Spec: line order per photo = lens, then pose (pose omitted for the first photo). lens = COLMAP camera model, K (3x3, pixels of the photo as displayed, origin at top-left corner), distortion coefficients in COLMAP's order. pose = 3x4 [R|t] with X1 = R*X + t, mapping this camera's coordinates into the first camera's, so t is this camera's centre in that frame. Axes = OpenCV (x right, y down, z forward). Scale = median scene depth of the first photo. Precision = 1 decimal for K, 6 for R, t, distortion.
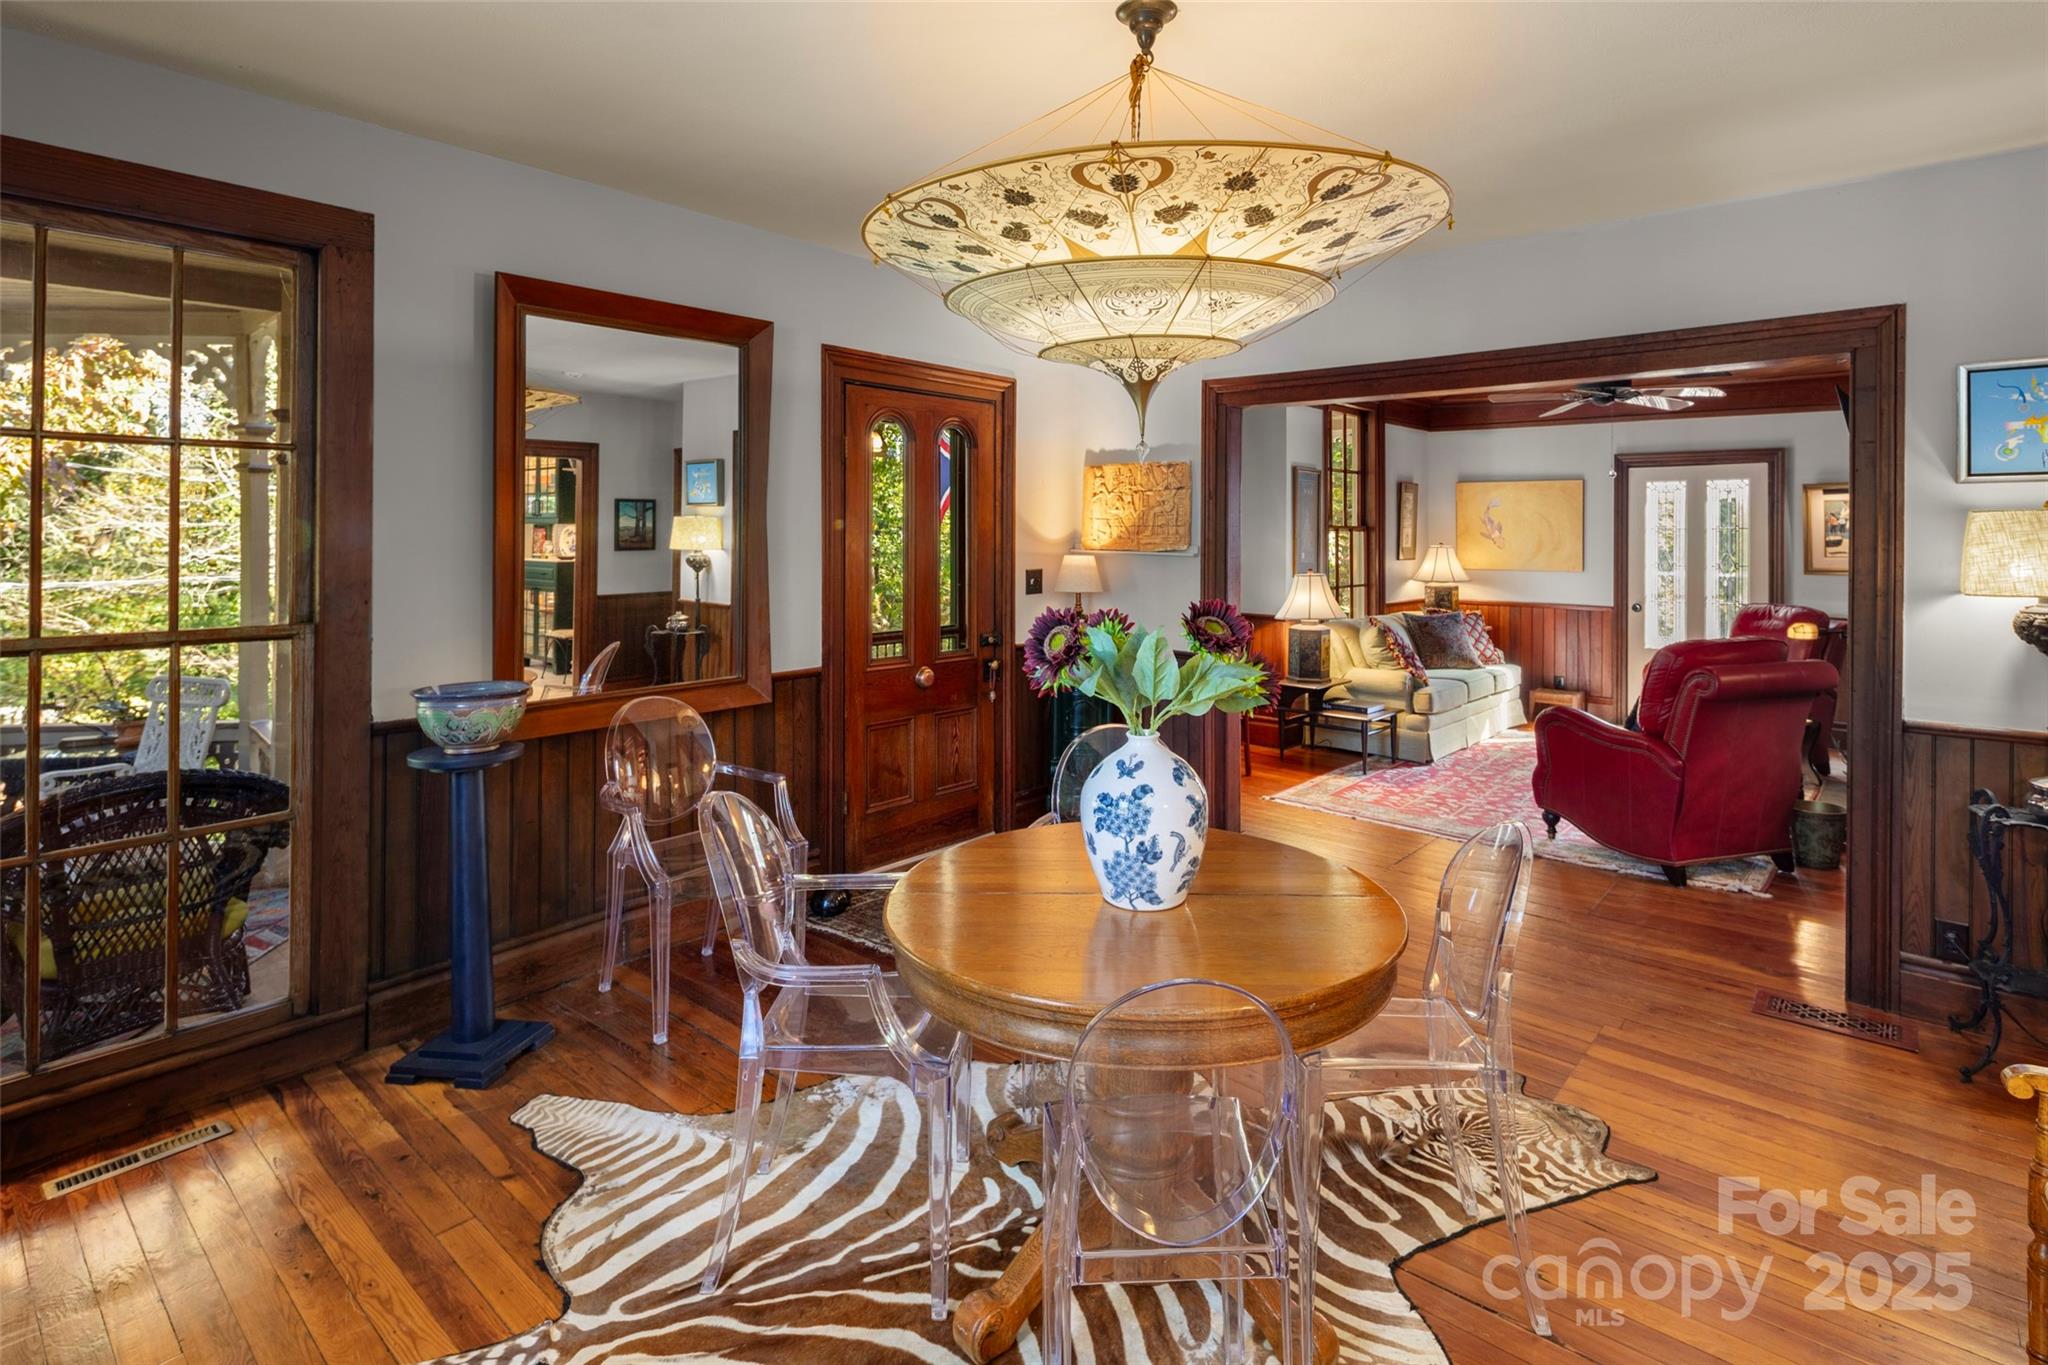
lens RADIAL K [[1011.7, 0, 1044.4], [0, 1011.7, 526.9], [0, 0, 1]] dist [0.001327, -0.000182]
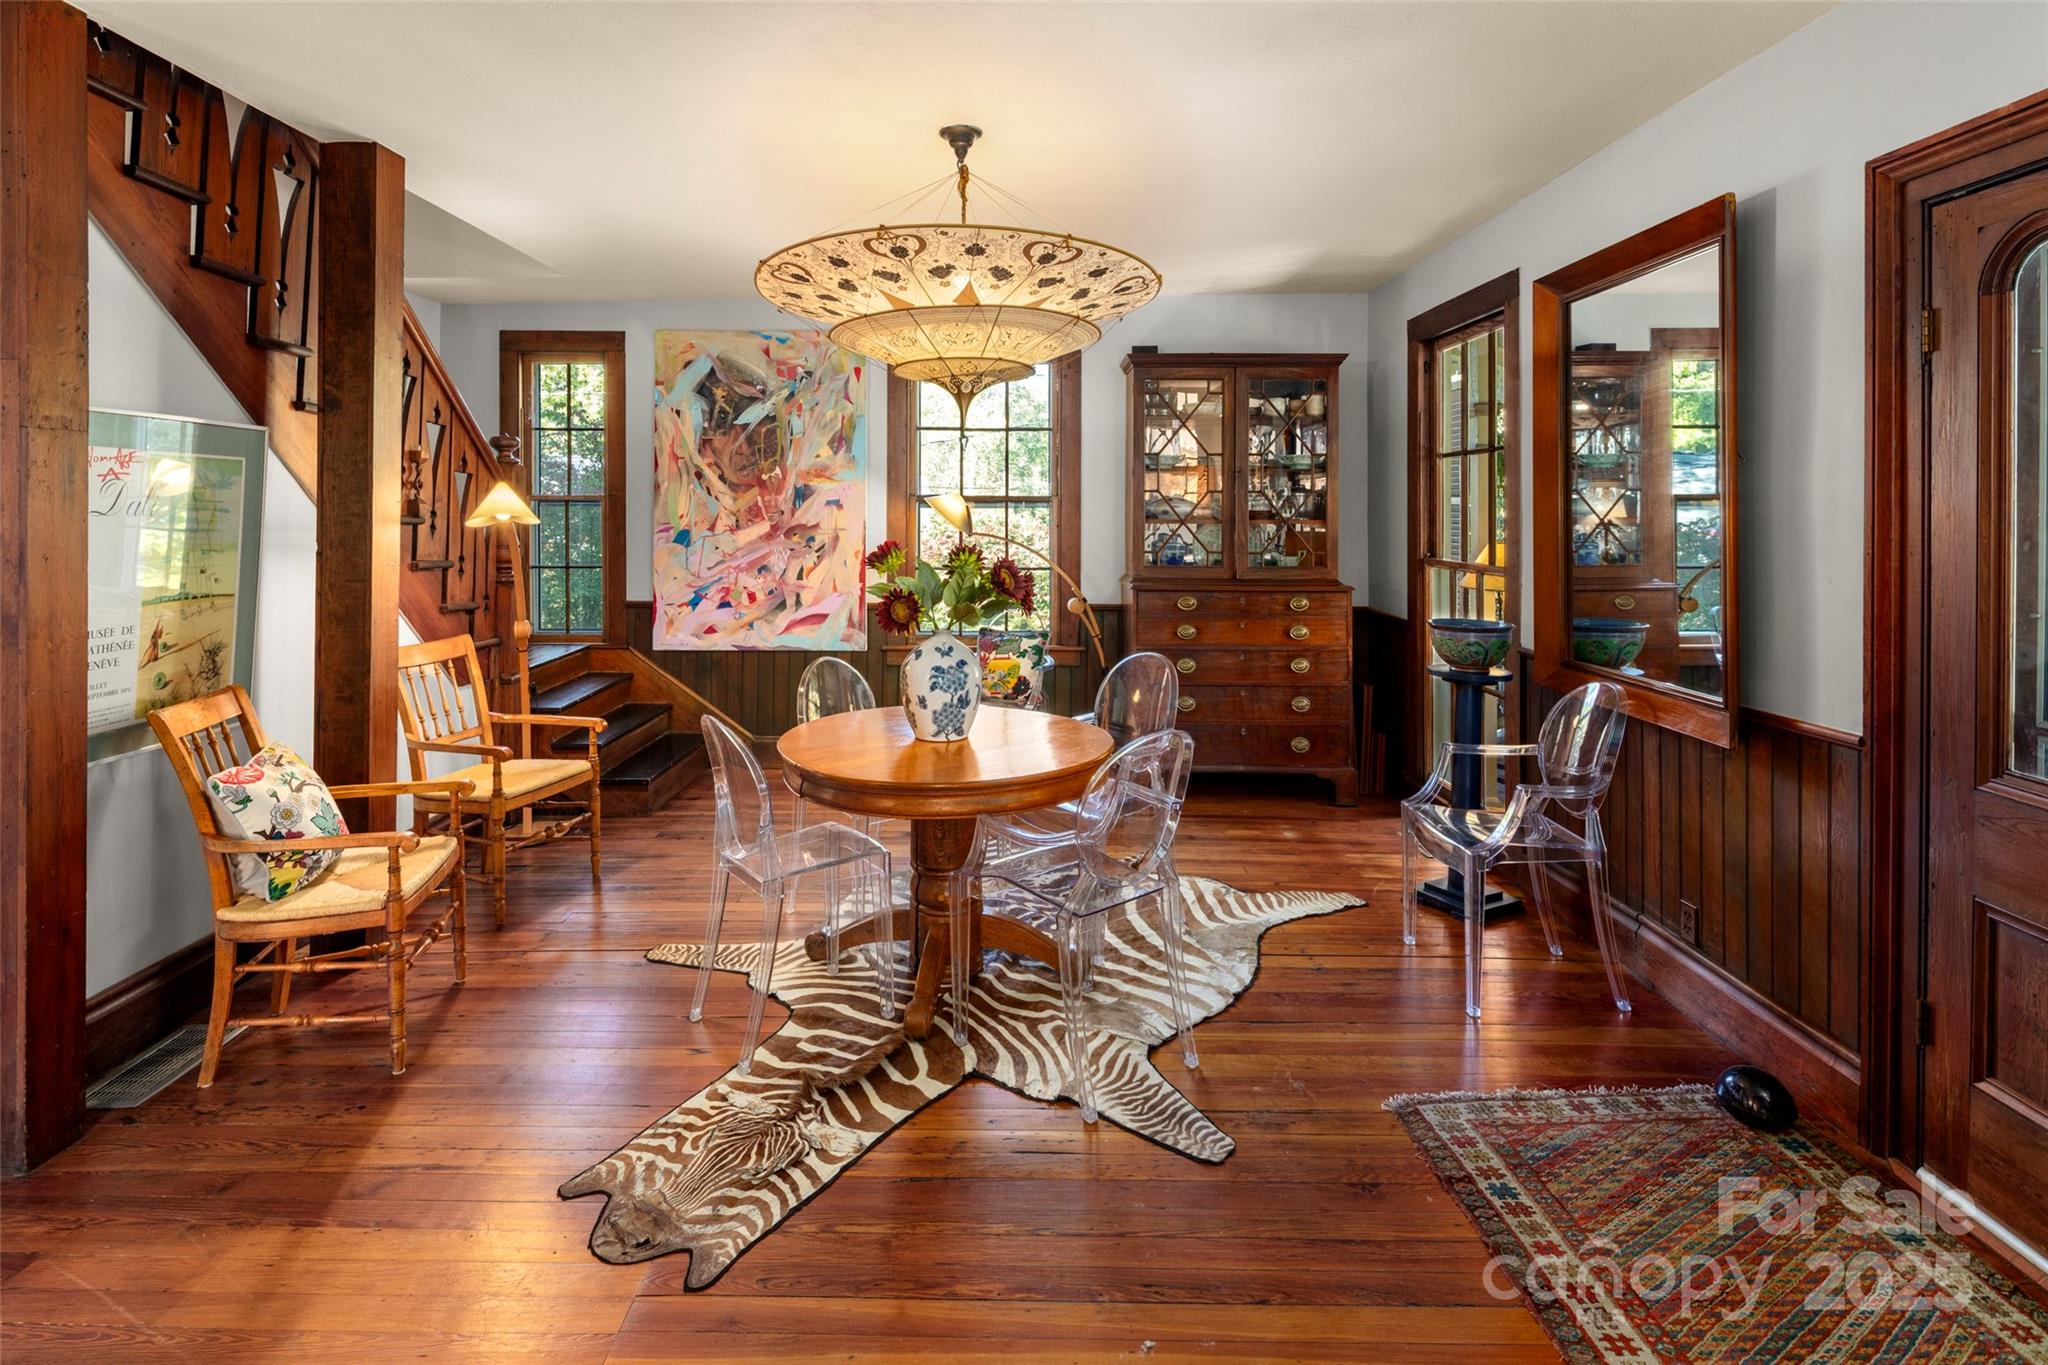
lens RADIAL K [[995.6, 0, 1005.3], [0, 995.6, 510.0], [0, 0, 1]] dist [0.000453, -0.001277]
pose [[-0.767441, -0.004864, -0.641102, 0.308121], [-0.001761, 0.999983, -0.005479, 0.009624], [0.641118, -0.003076, -0.767436, 0.688367]]
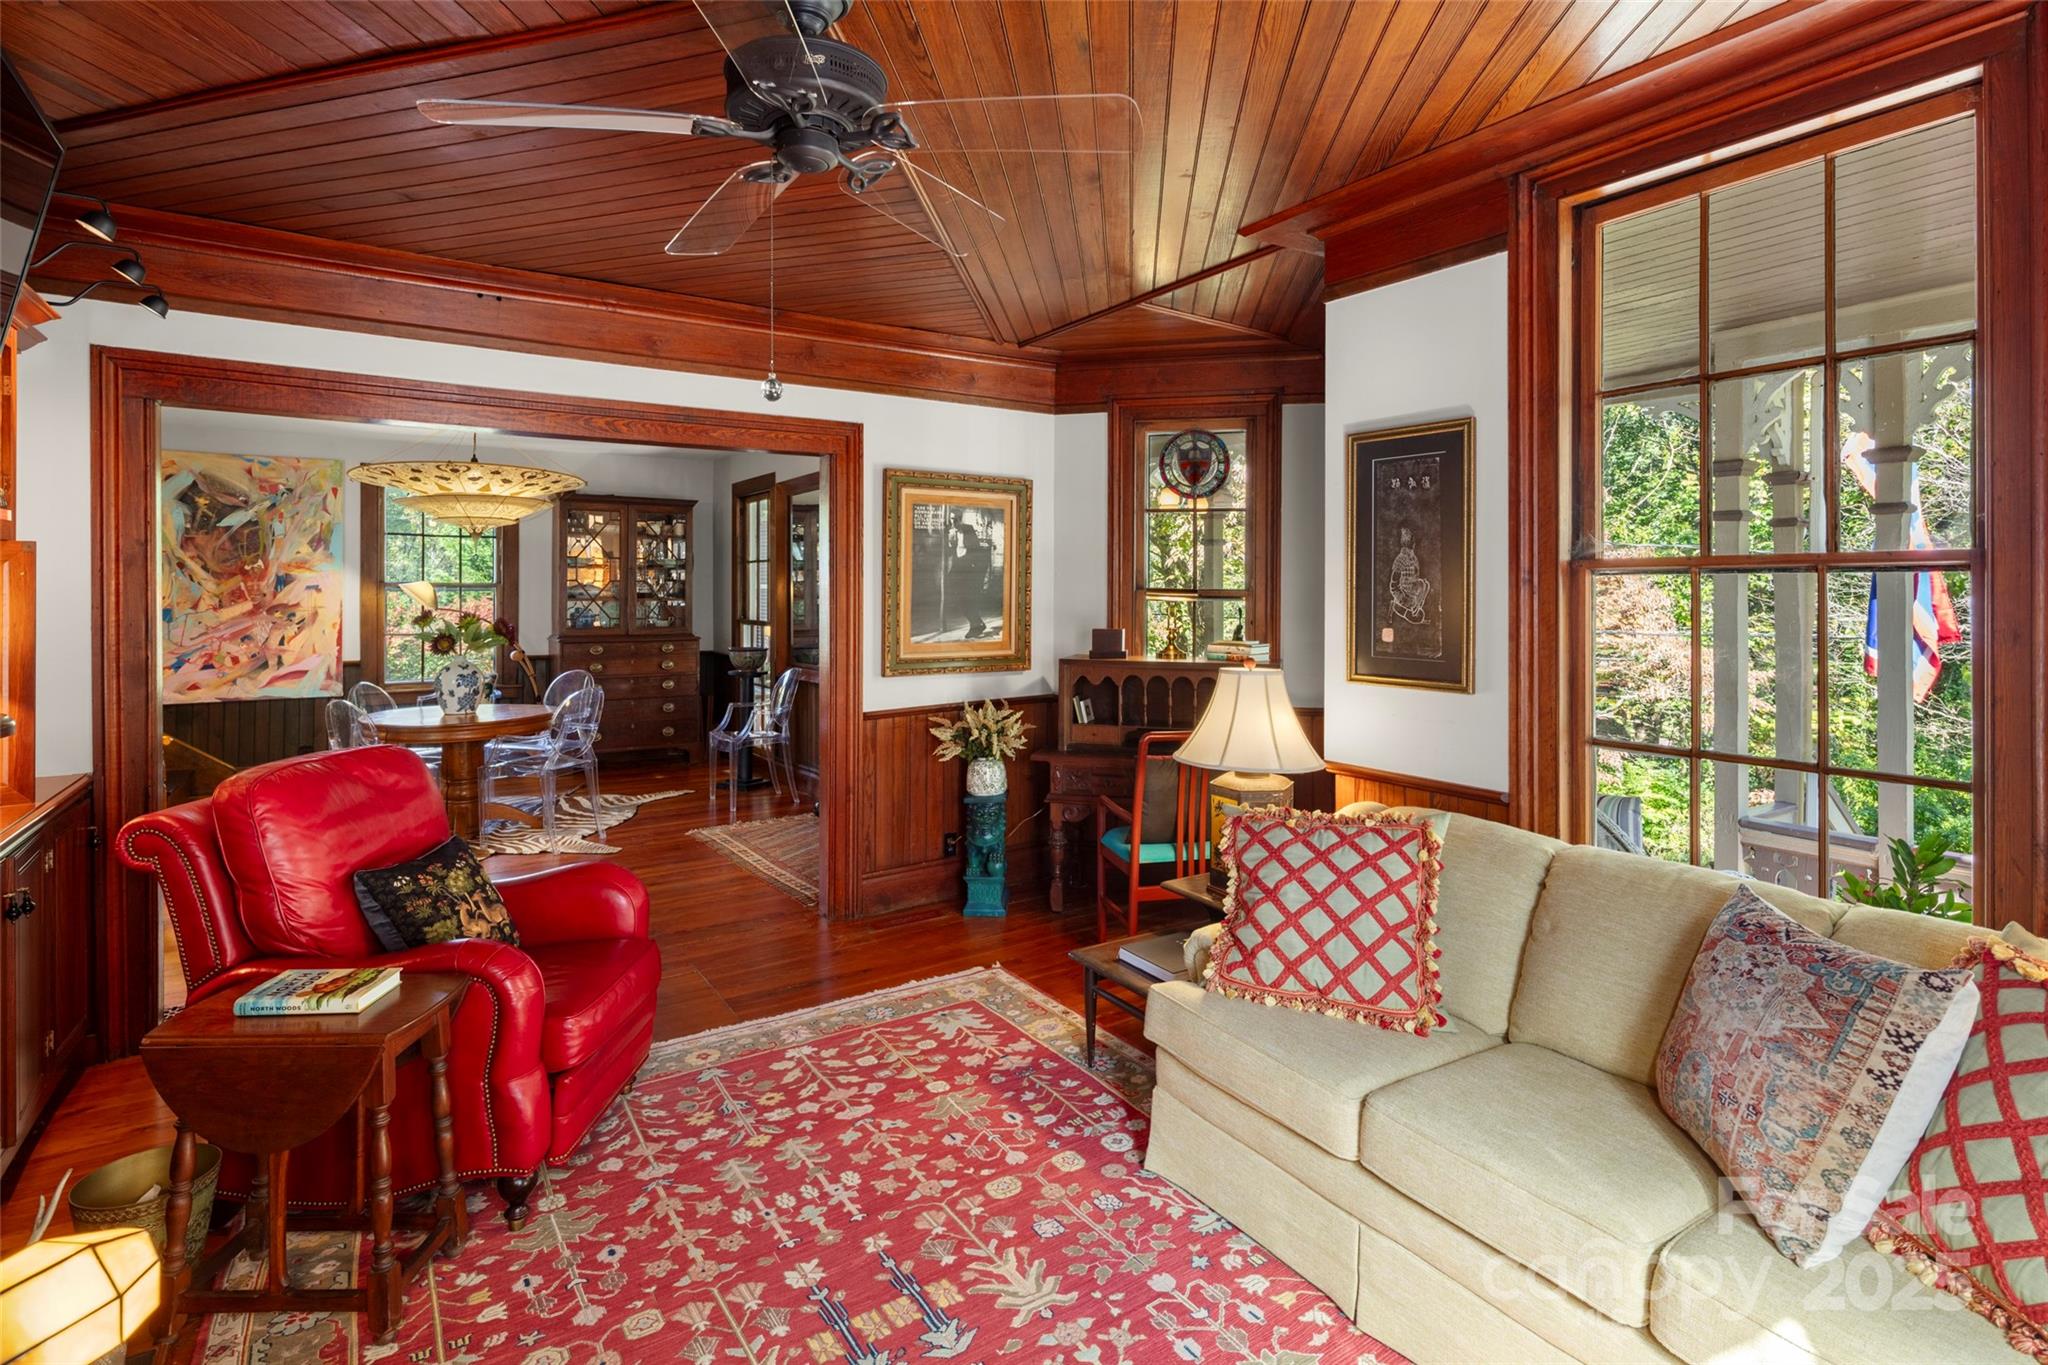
lens RADIAL K [[1009.2, 0, 1042.7], [0, 1009.2, 591.5], [0, 0, 1]] dist [0.002534, -0.001991]
pose [[-0.265177, -0.004279, -0.964190, 0.755727], [0.003036, 0.999981, -0.005272, 0.012329], [0.964195, -0.004326, -0.265159, 1.044480]]
